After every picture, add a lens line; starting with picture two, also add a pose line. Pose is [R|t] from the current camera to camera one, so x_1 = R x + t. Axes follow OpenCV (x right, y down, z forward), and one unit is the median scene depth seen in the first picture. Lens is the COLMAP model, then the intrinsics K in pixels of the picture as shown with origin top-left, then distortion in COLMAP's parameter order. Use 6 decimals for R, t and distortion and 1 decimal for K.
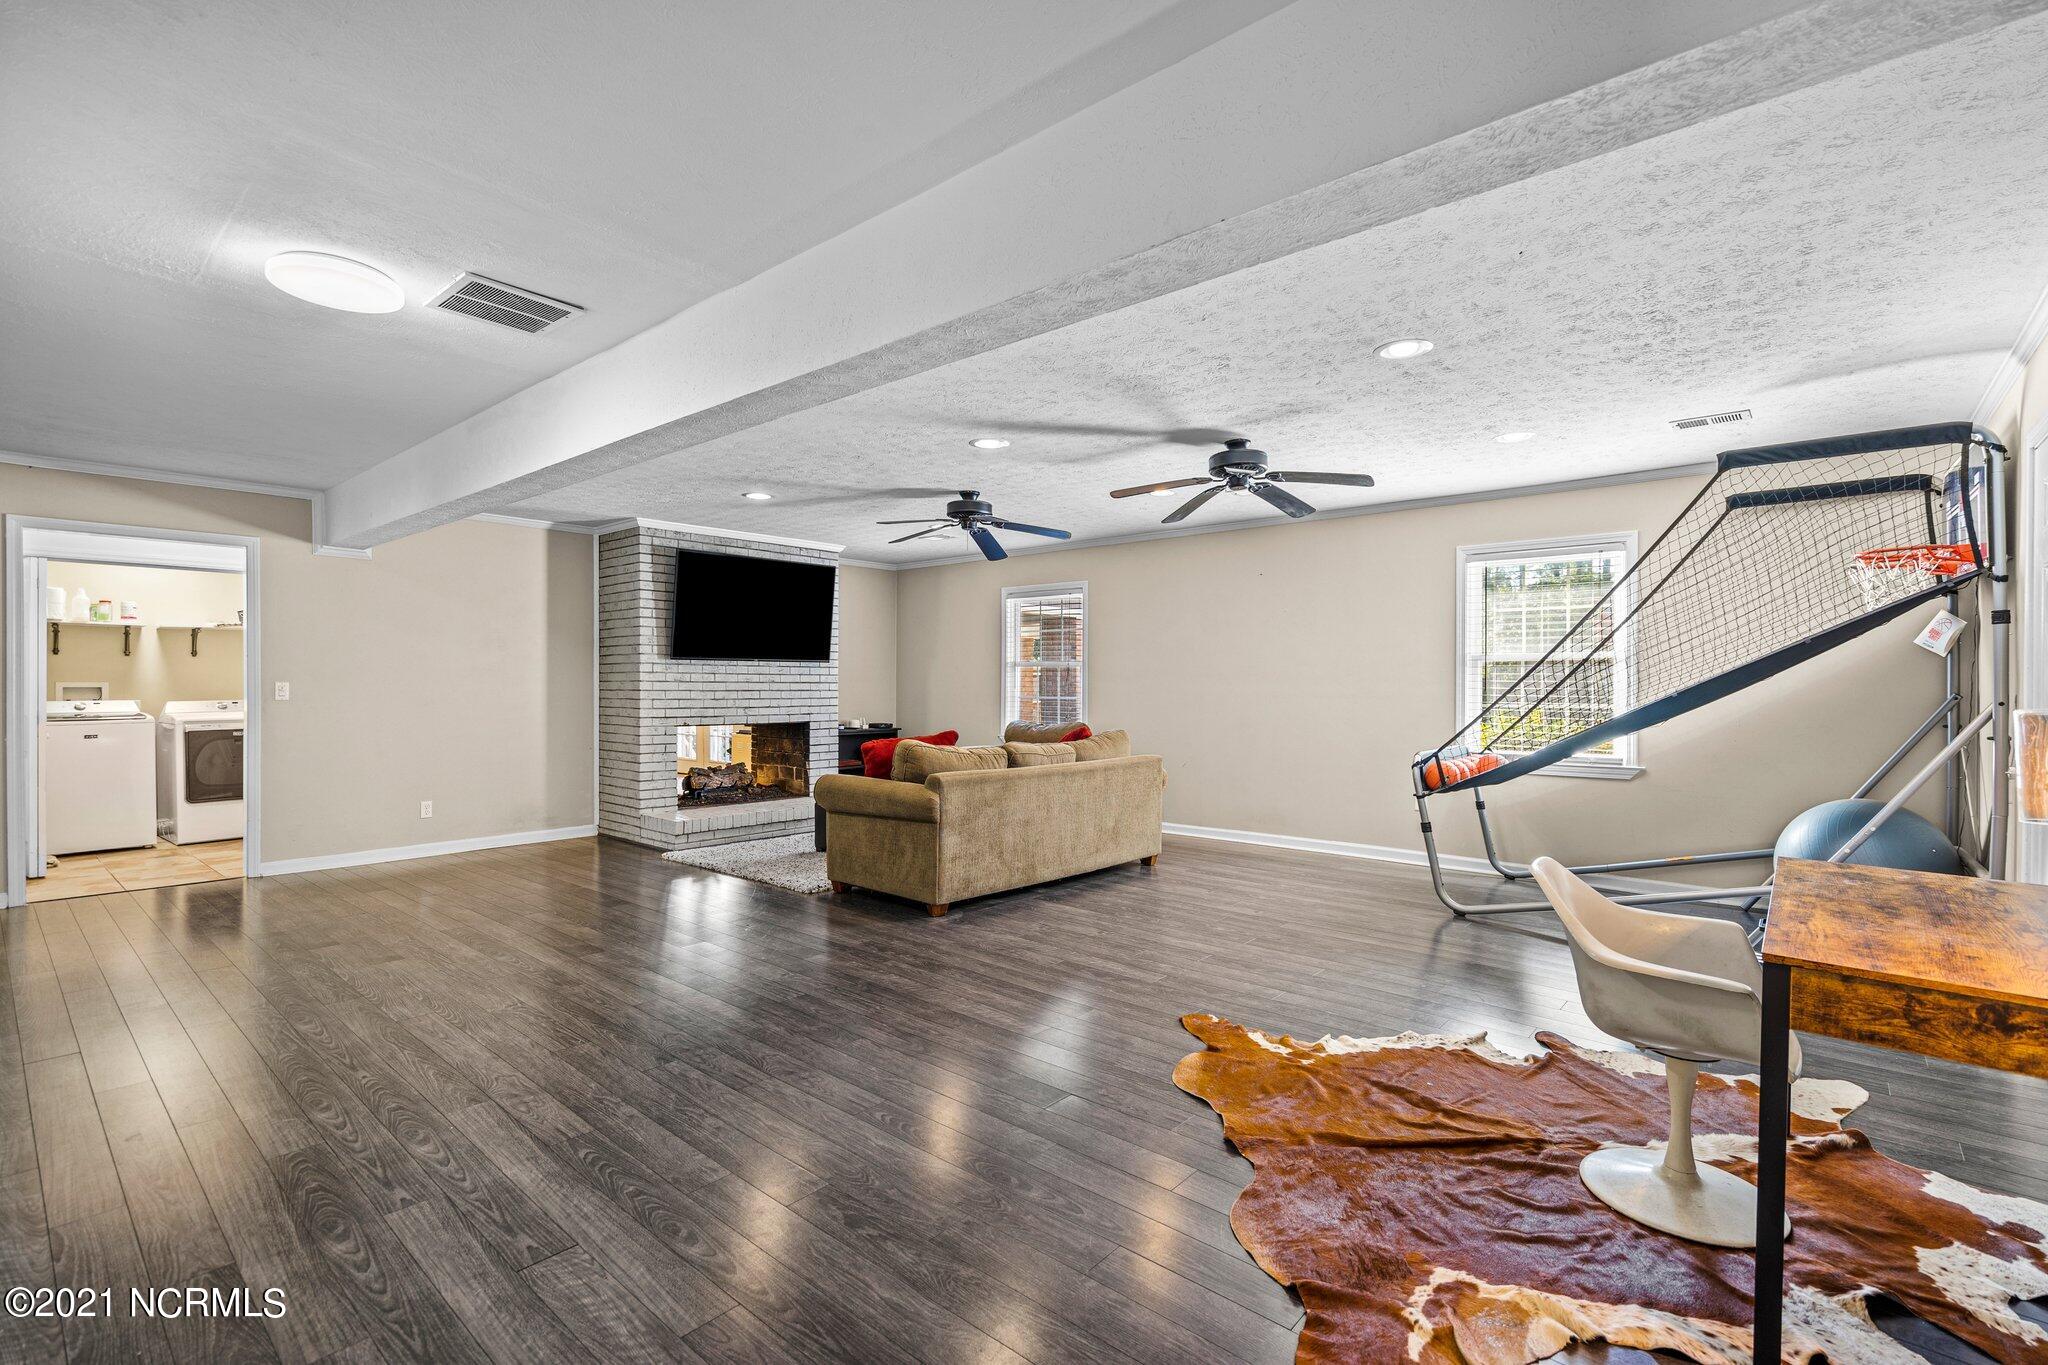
lens RADIAL K [[924.5, 0, 1025.0], [0, 924.5, 681.6], [0, 0, 1]] dist [-0.003110, 0.002048]
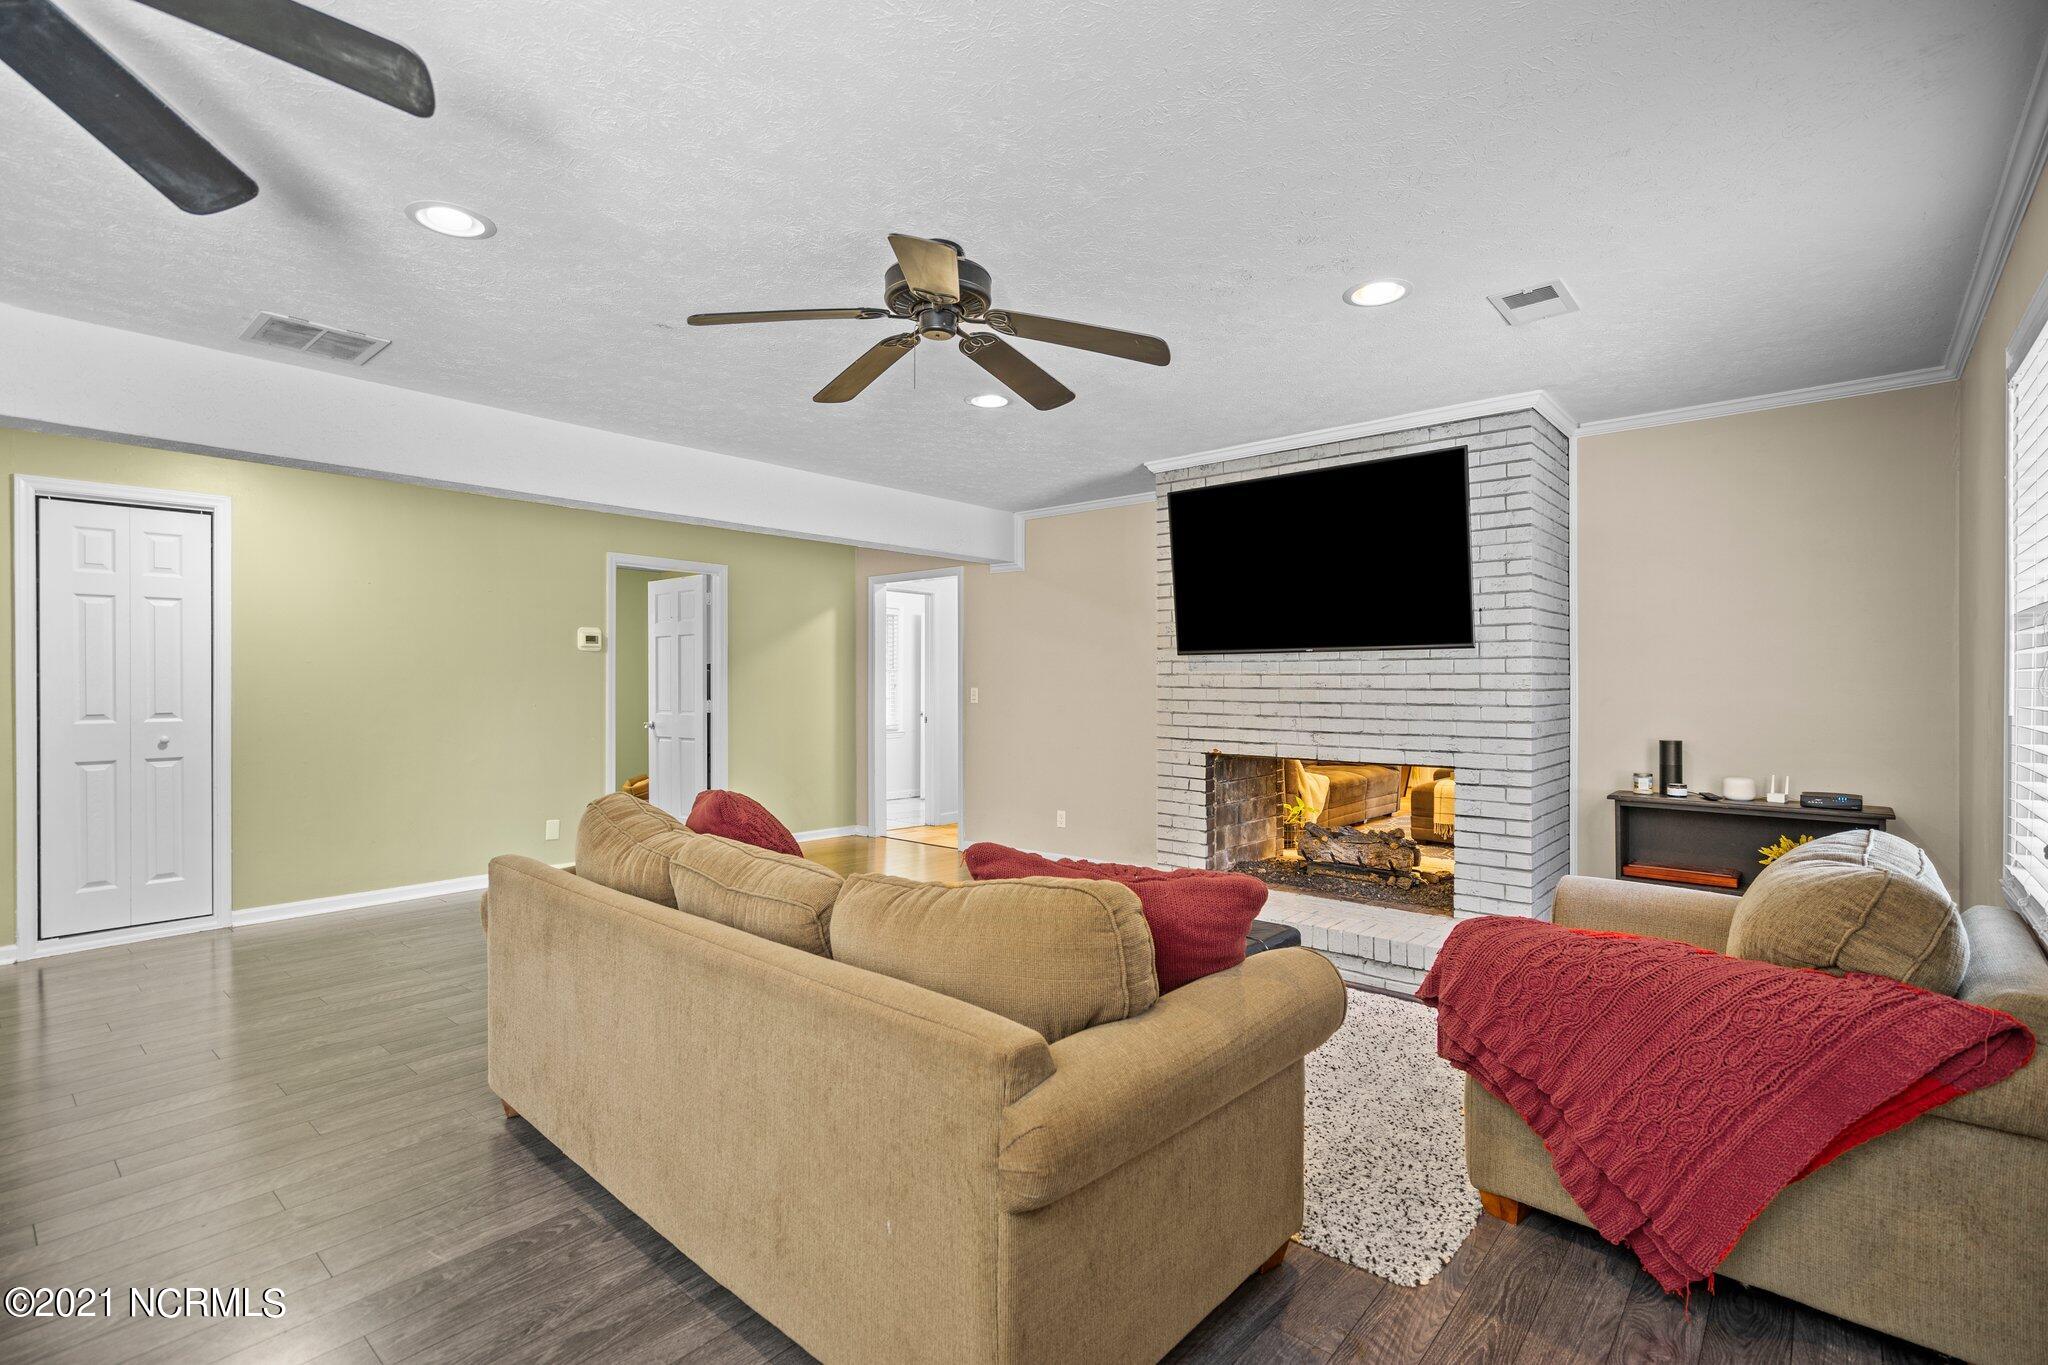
lens RADIAL K [[924.5, 0, 1024.7], [0, 924.5, 685.7], [0, 0, 1]] dist [-0.003110, 0.002048]
pose [[-0.003026, -0.001677, -0.999994, 0.280971], [-0.000610, 0.999998, -0.001675, -0.000200], [0.999995, 0.000605, -0.003027, 0.794267]]
